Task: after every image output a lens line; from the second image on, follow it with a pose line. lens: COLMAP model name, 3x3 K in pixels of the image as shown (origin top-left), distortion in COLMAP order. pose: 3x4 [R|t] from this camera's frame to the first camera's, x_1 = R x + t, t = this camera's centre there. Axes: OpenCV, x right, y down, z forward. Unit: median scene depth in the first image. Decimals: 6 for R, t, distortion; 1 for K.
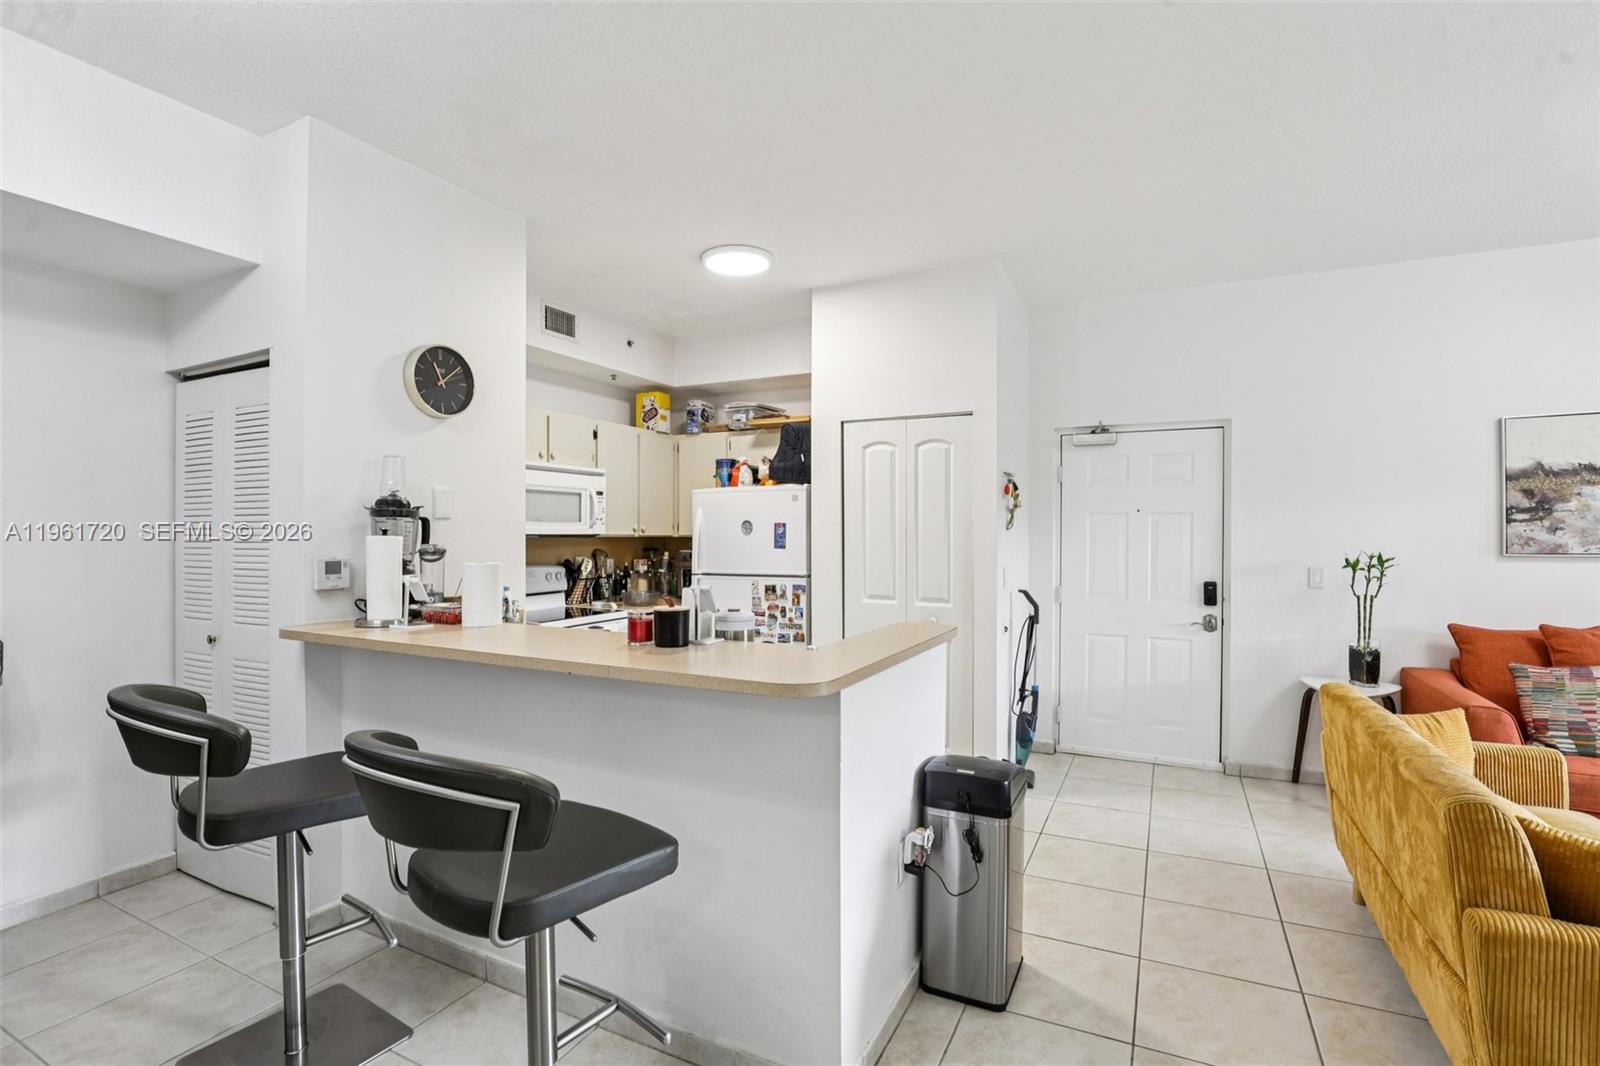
lens RADIAL K [[735.0, 0, 813.1], [0, 735.0, 538.2], [0, 0, 1]] dist [-0.035787, 0.007314]
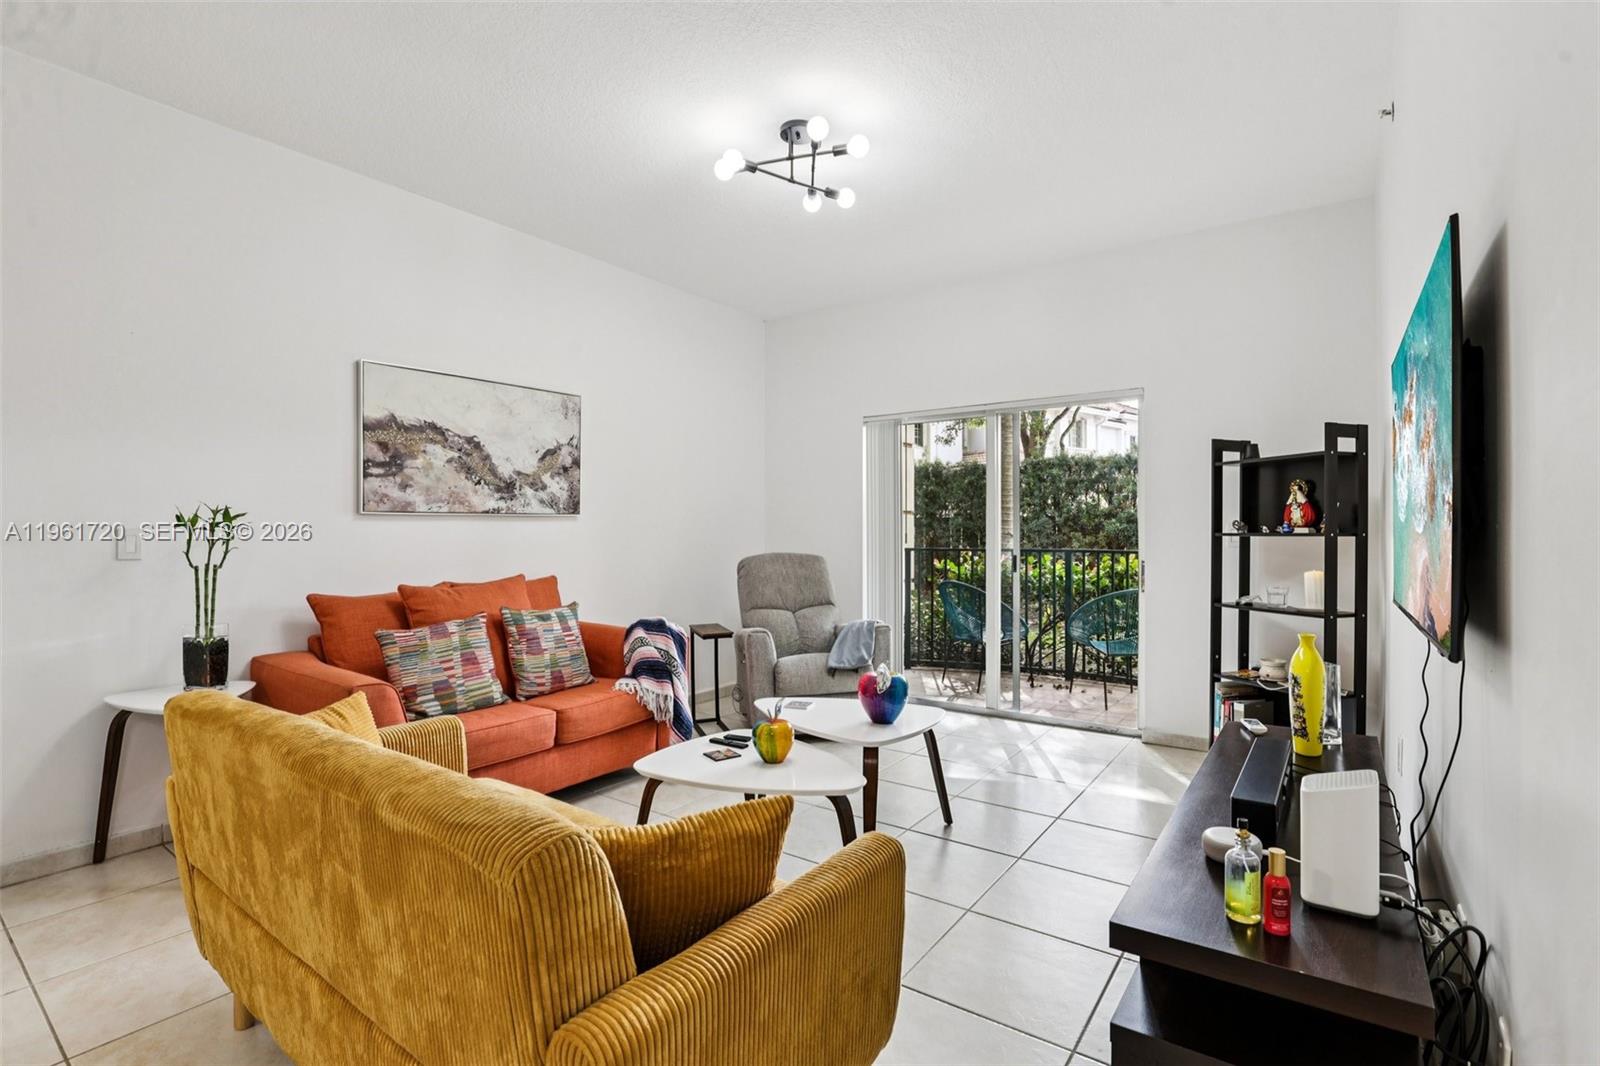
lens RADIAL K [[735.0, 0, 801.7], [0, 735.0, 528.2], [0, 0, 1]] dist [-0.035787, 0.007314]
pose [[0.173120, 0.006255, 0.984881, 0.166690], [0.006483, 0.999951, -0.007490, 0.054498], [-0.984879, 0.007682, 0.173071, 0.302631]]
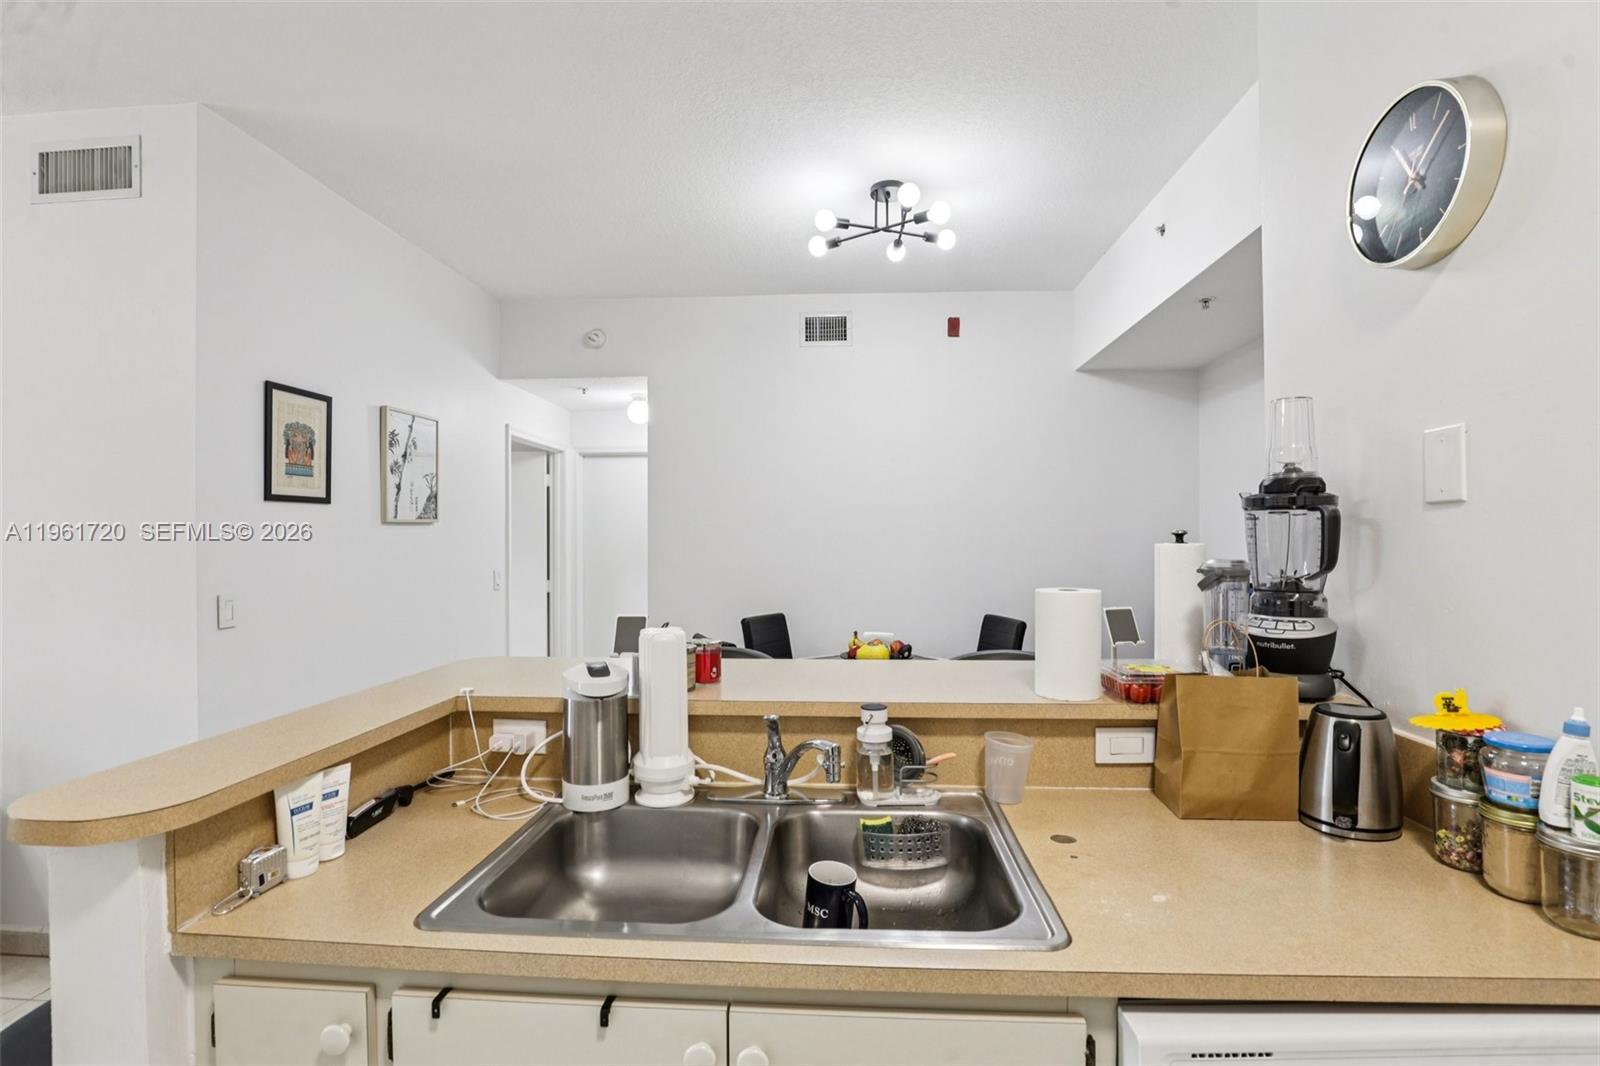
lens RADIAL K [[735.0, 0, 809.6], [0, 735.0, 533.2], [0, 0, 1]] dist [-0.035787, 0.007314]
pose [[-0.921598, -0.000223, -0.388145, -0.022183], [0.000014, 1.000000, -0.000608, -0.007987], [0.388145, -0.000566, -0.921598, 1.026518]]
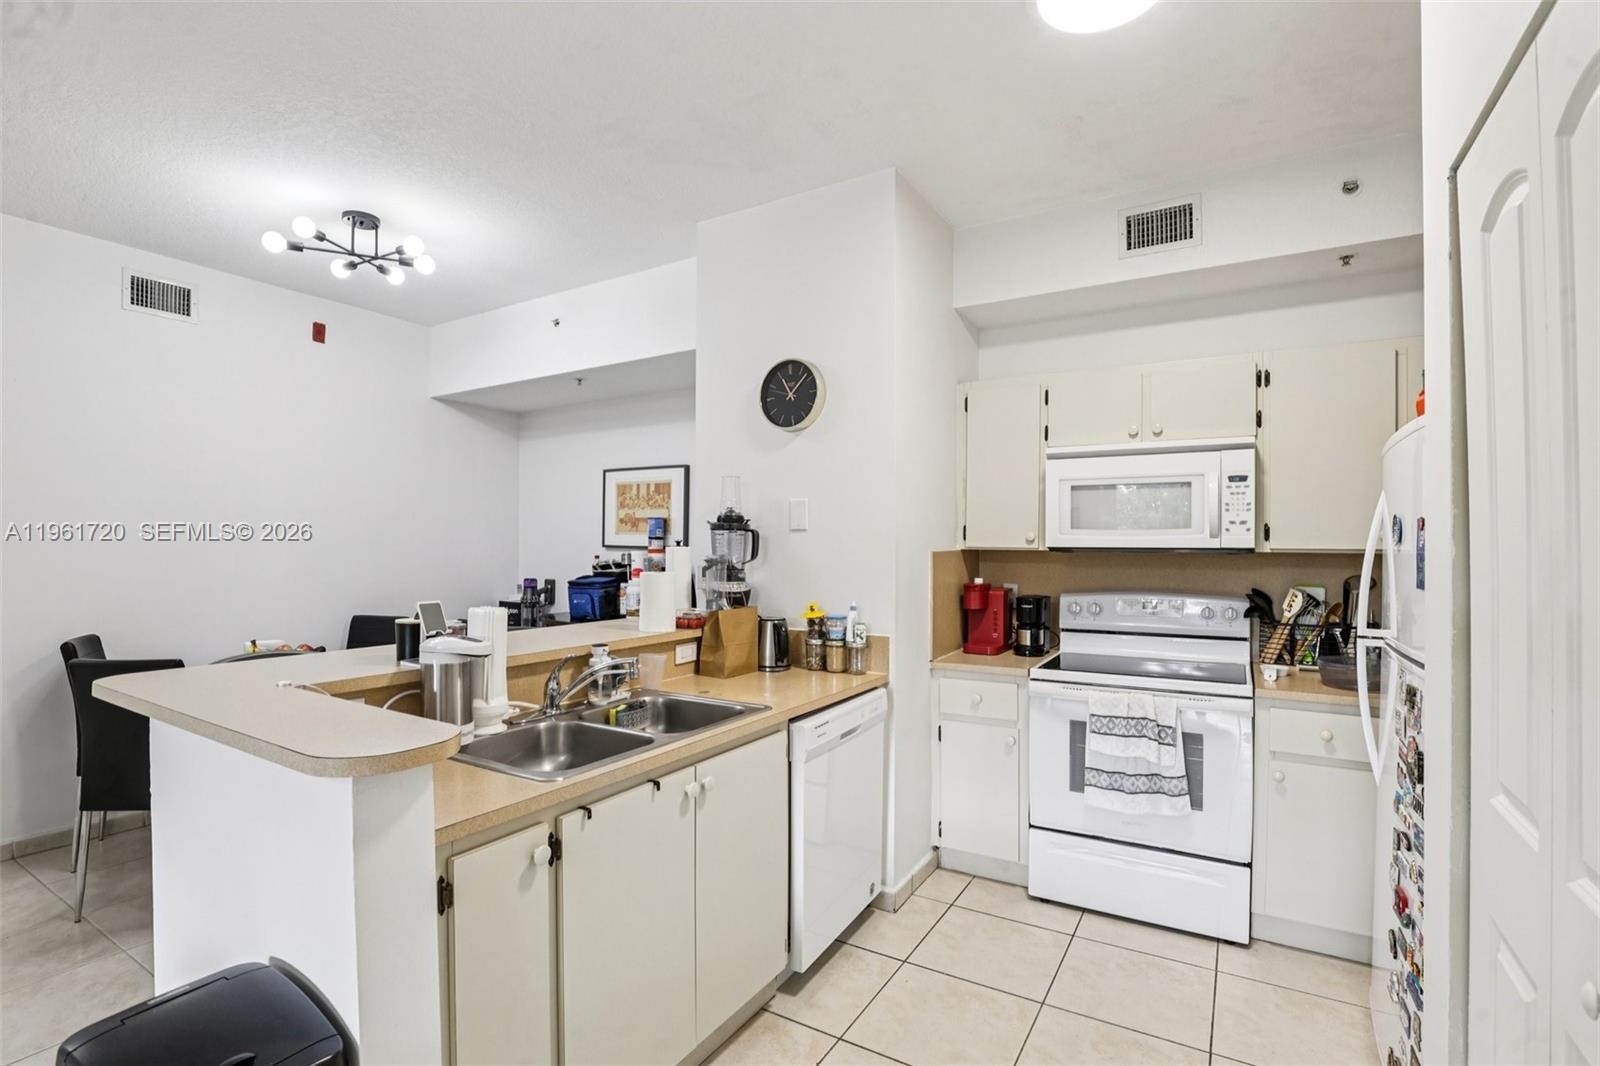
lens RADIAL K [[735.0, 0, 809.6], [0, 735.0, 545.5], [0, 0, 1]] dist [-0.035787, 0.007314]
pose [[-0.079619, 0.001519, -0.996824, 0.414871], [-0.009378, 0.999953, 0.002273, -0.007019], [0.996781, 0.009529, -0.079601, 0.914216]]
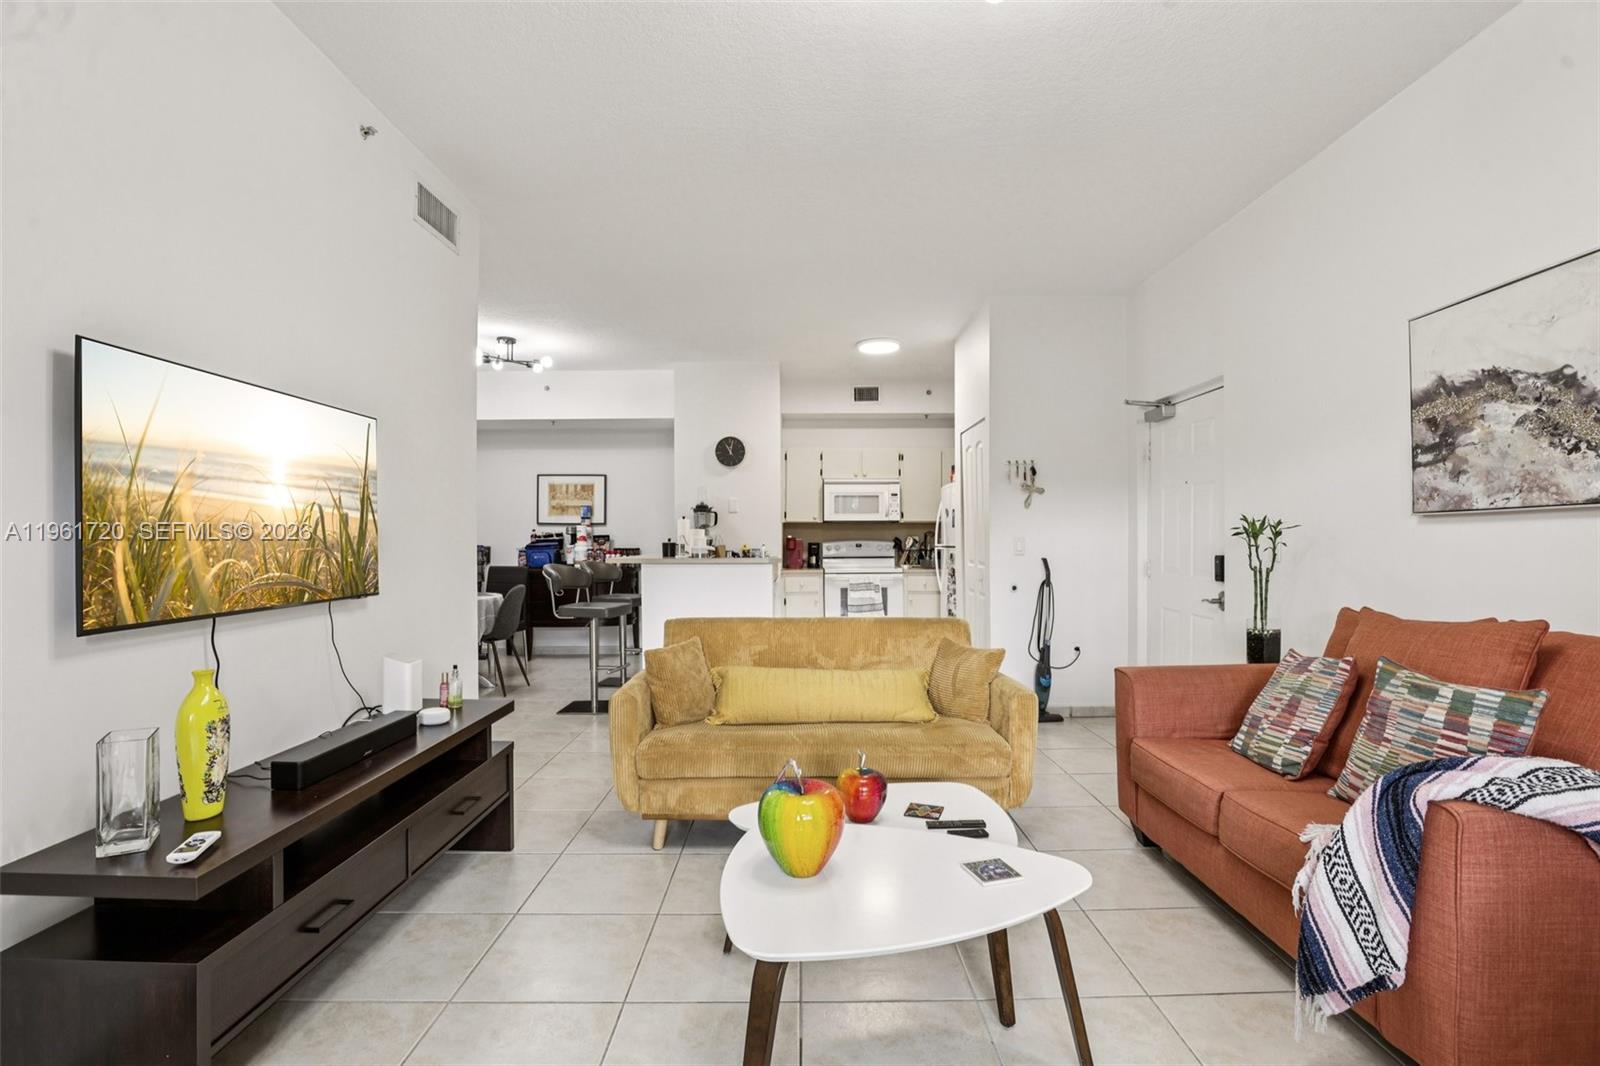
lens RADIAL K [[735.0, 0, 809.8], [0, 735.0, 538.1], [0, 0, 1]] dist [-0.035787, 0.007314]
pose [[0.452724, -0.002984, -0.891646, 1.355310], [-0.002370, 0.999987, -0.004550, 0.052361], [0.891647, 0.004173, 0.452711, 0.152439]]
